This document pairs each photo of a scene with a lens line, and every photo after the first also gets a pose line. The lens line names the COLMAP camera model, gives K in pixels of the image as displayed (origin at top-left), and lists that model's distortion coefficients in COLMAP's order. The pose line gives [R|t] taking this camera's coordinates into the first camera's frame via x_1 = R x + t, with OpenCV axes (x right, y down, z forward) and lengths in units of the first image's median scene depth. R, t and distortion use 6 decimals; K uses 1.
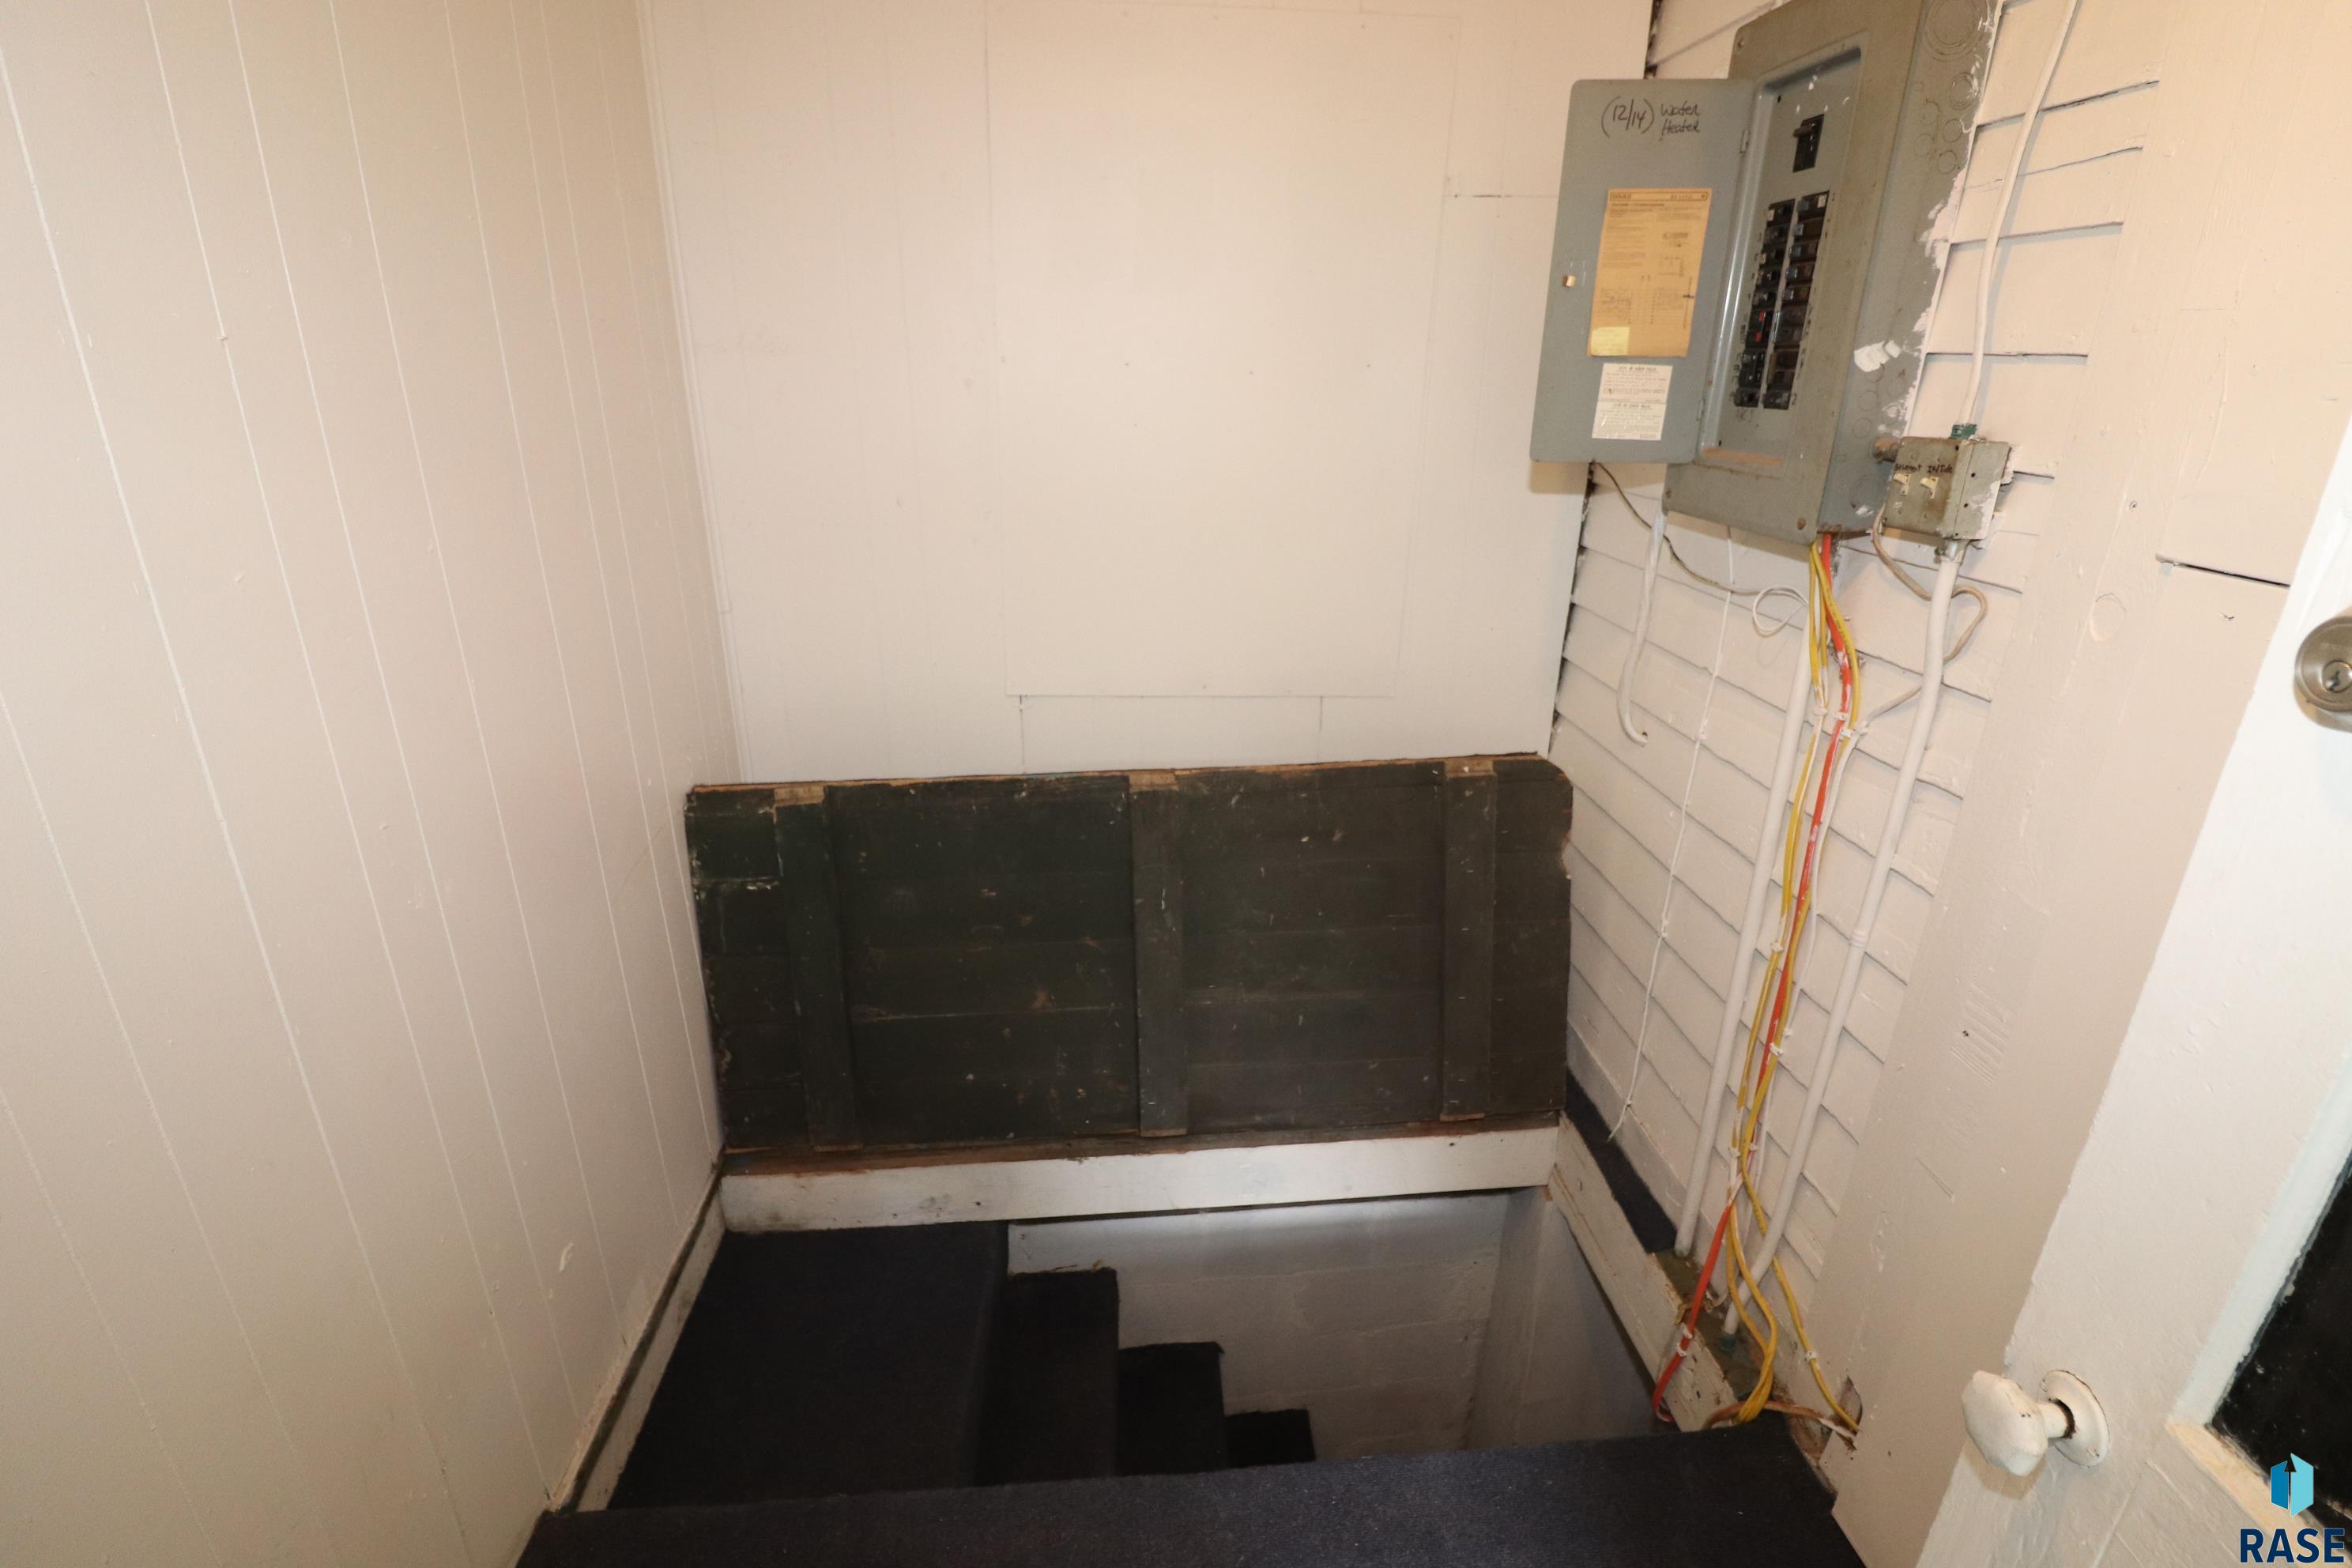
lens RADIAL K [[1096.1, 0, 1164.0], [0, 1096.1, 785.4], [0, 0, 1]] dist [-0.001596, -0.010821]
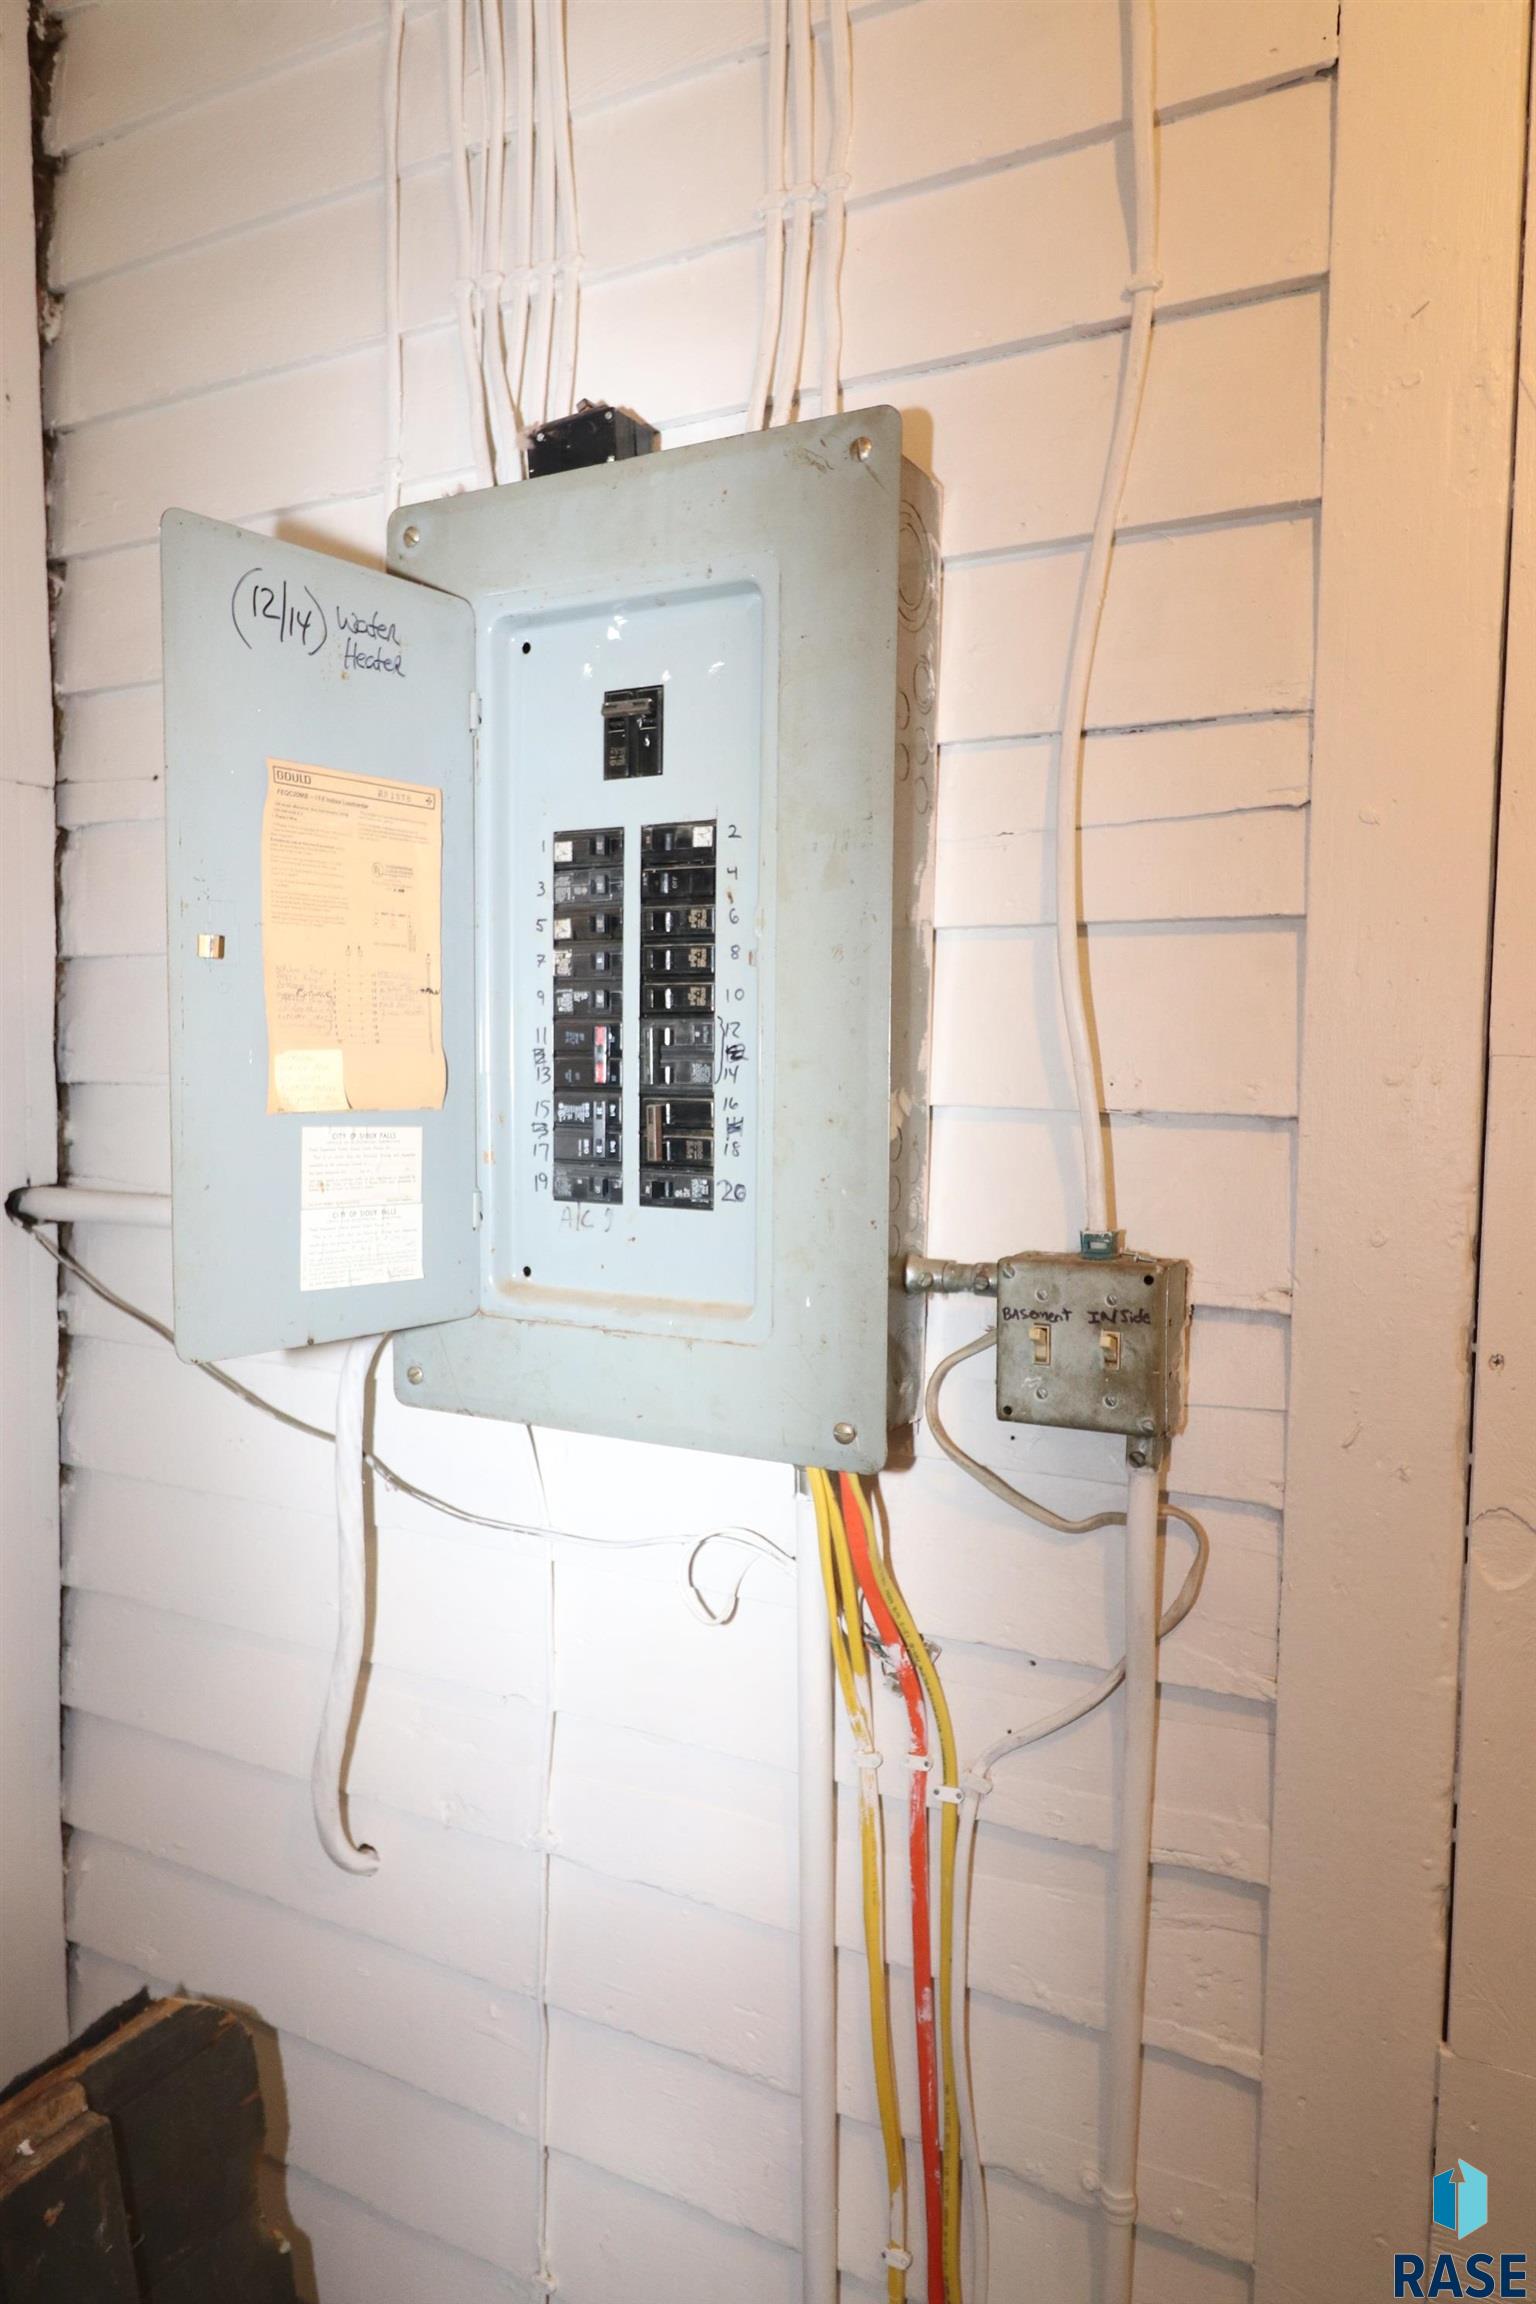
lens RADIAL K [[1574.9, 0, 767.1], [0, 1574.9, 1168.9], [0, 0, 1]] dist [0.004667, 0.000181]
pose [[0.532957, -0.057852, 0.844162, -0.029876], [0.299461, 0.945986, -0.124233, -0.256301], [-0.791378, 0.319004, 0.521495, 0.576423]]
